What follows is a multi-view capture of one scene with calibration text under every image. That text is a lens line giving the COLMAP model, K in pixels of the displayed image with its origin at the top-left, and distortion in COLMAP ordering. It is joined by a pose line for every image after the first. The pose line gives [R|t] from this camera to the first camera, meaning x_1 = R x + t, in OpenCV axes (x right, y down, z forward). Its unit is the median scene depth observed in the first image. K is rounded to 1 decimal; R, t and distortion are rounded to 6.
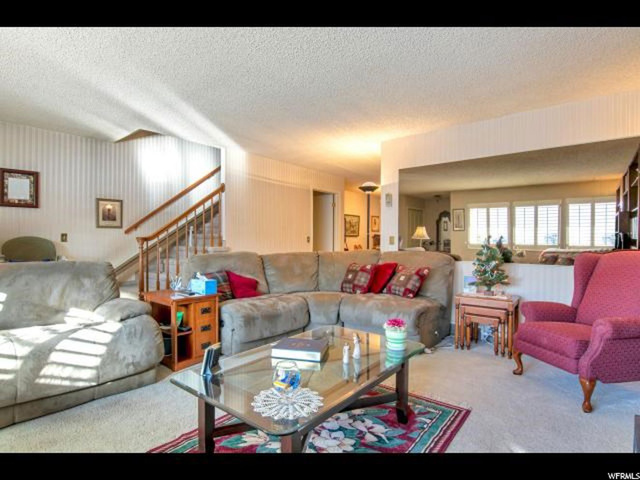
lens RADIAL K [[334.3, 0, 319.6], [0, 334.3, 241.3], [0, 0, 1]] dist [-0.030834, -0.004766]
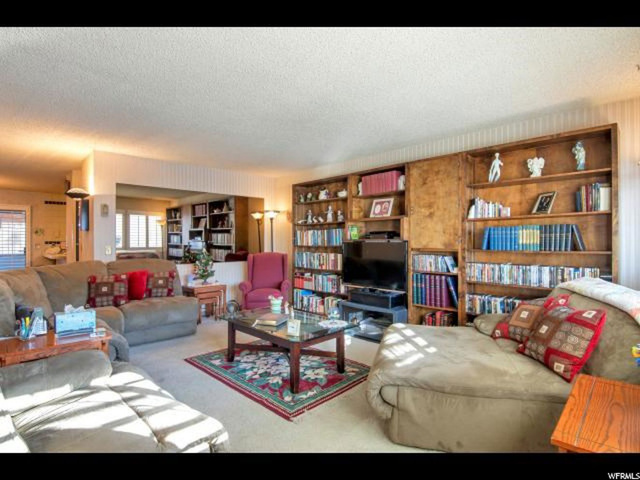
lens RADIAL K [[334.3, 0, 319.6], [0, 334.3, 239.1], [0, 0, 1]] dist [-0.030834, -0.004766]
pose [[0.090449, -0.008511, 0.995865, -0.720282], [0.003718, 0.999959, 0.008209, -0.042003], [-0.995894, 0.002960, 0.090477, 0.254409]]
